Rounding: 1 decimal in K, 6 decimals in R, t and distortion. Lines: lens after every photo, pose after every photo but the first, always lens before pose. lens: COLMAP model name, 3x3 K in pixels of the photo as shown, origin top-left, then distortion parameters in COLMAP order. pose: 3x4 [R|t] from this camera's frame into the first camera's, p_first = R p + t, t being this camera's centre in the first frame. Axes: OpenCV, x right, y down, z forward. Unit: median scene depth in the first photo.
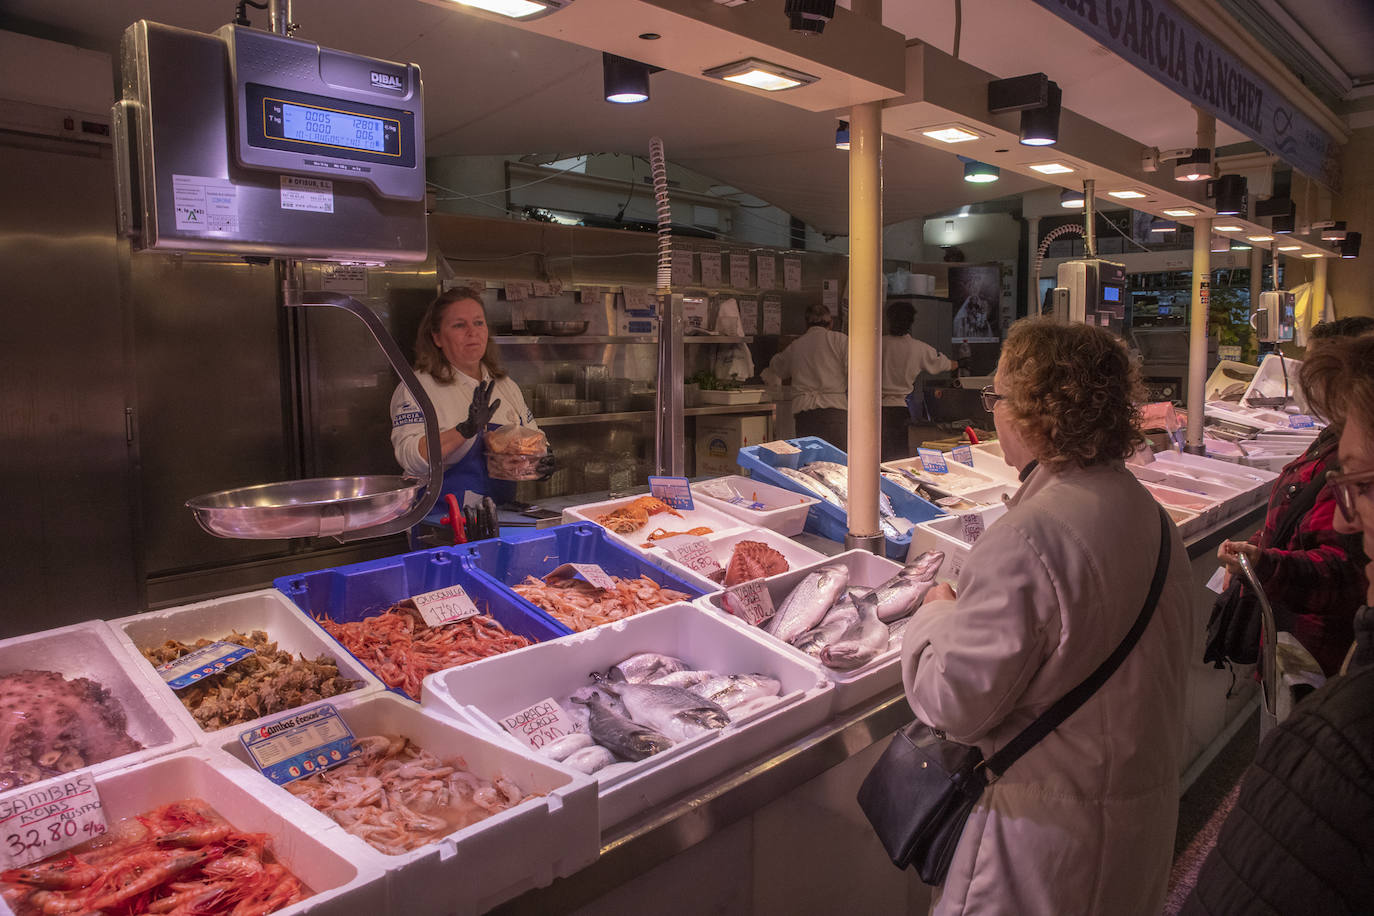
lens RADIAL K [[975.5, 0, 671.4], [0, 975.5, 457.5], [0, 0, 1]] dist [-0.113204, 0.080672]
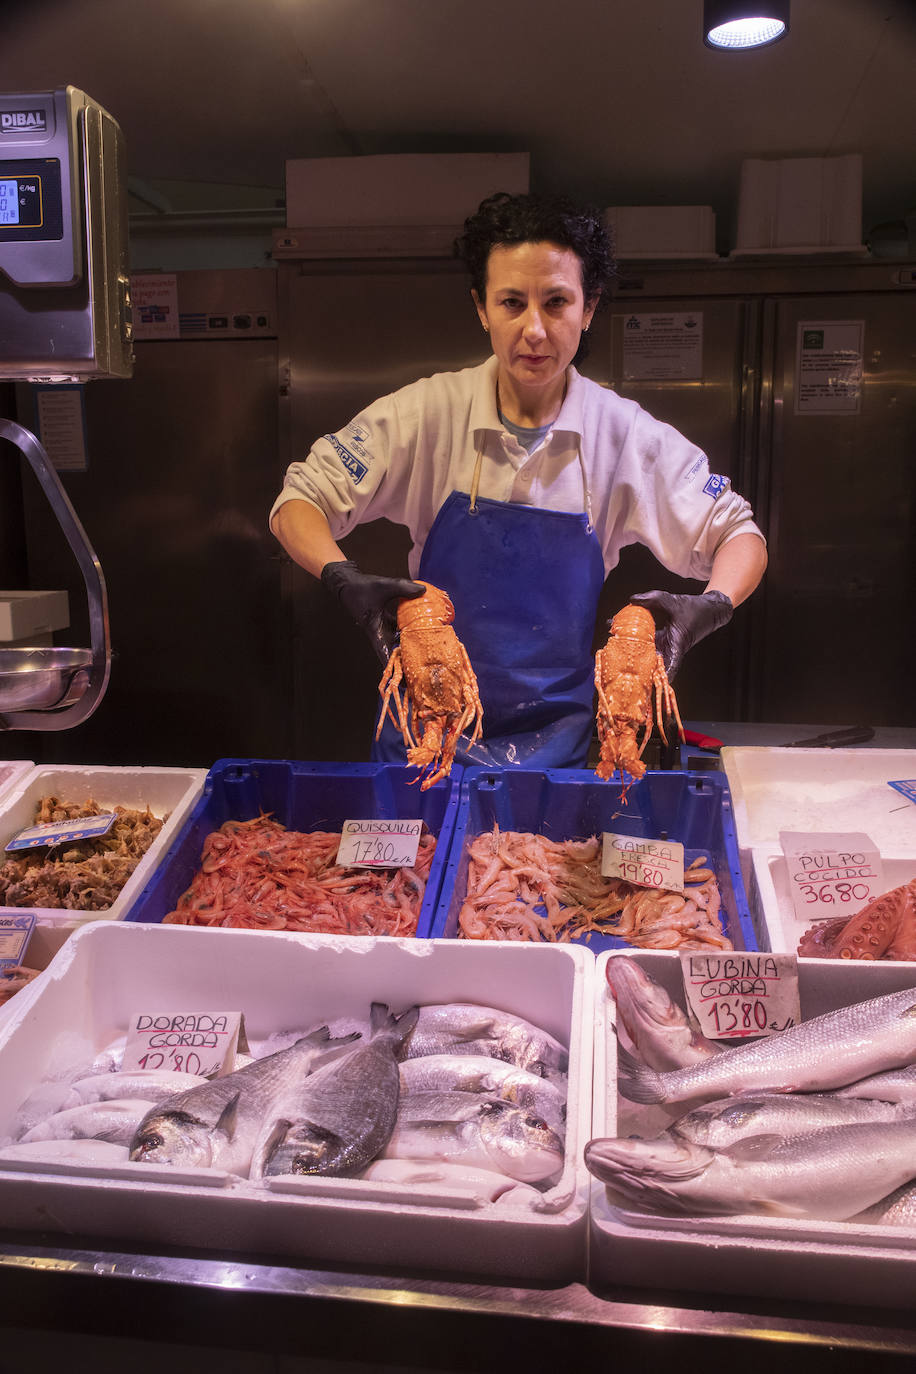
lens RADIAL K [[1108.3, 0, 456.5], [0, 1108.3, 684.0], [0, 0, 1]] dist [-0.089070, 0.121255]
pose [[0.587988, 0.151759, -0.794506, 0.617720], [-0.098076, 0.988371, 0.116207, -0.095013], [0.802902, 0.009594, 0.596034, 0.754721]]
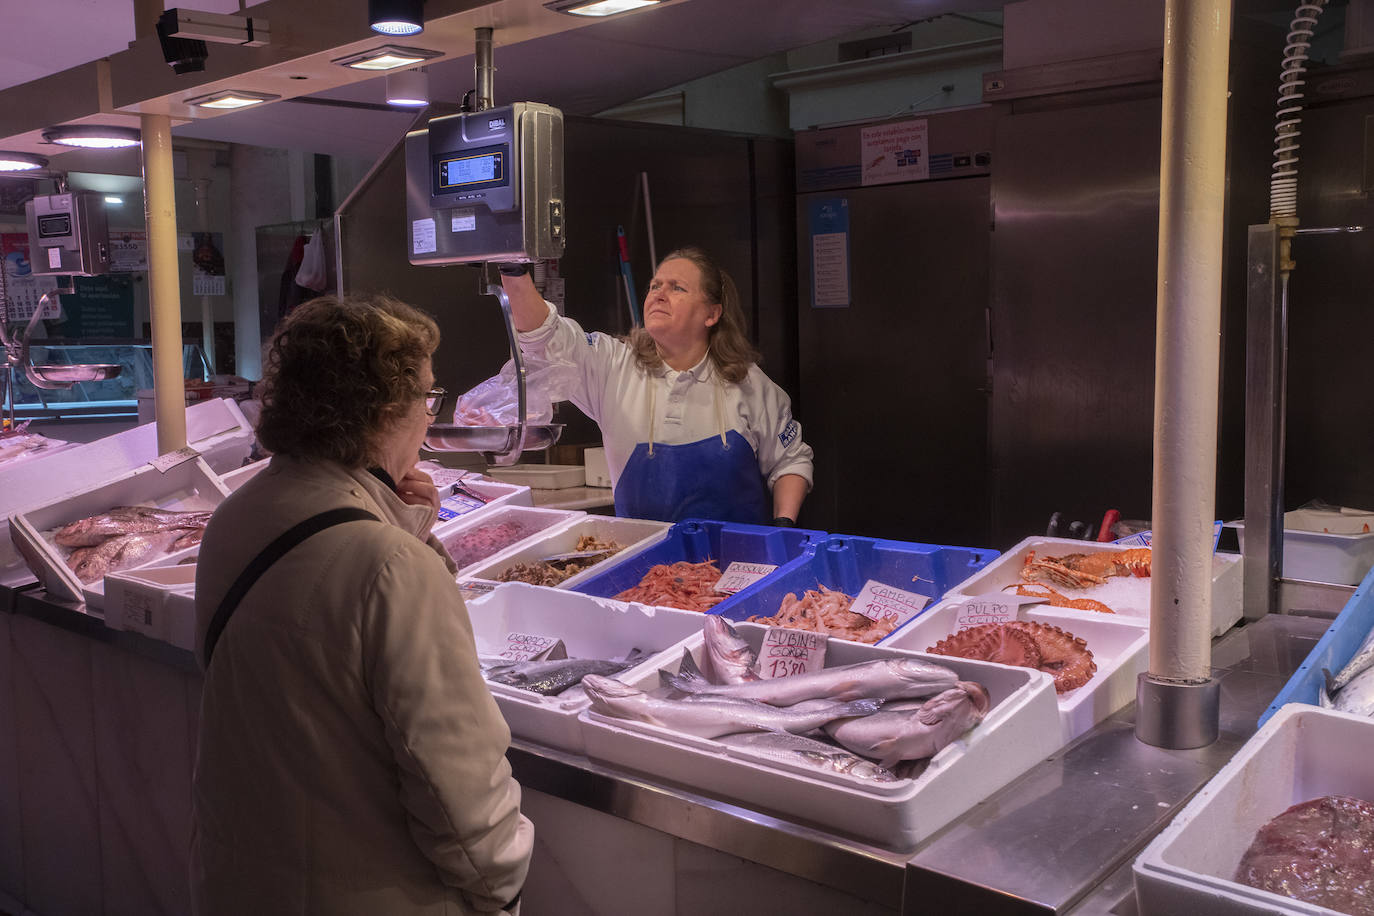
lens RADIAL K [[1417.8, 0, 655.5], [0, 1417.8, 447.4], [0, 0, 1]] dist [-0.059662, 0.111882]
pose [[-0.036644, 0.093219, -0.994971, 1.672416], [-0.097091, 0.990597, 0.096385, -0.155250], [0.994601, 0.100134, -0.027249, 1.291636]]
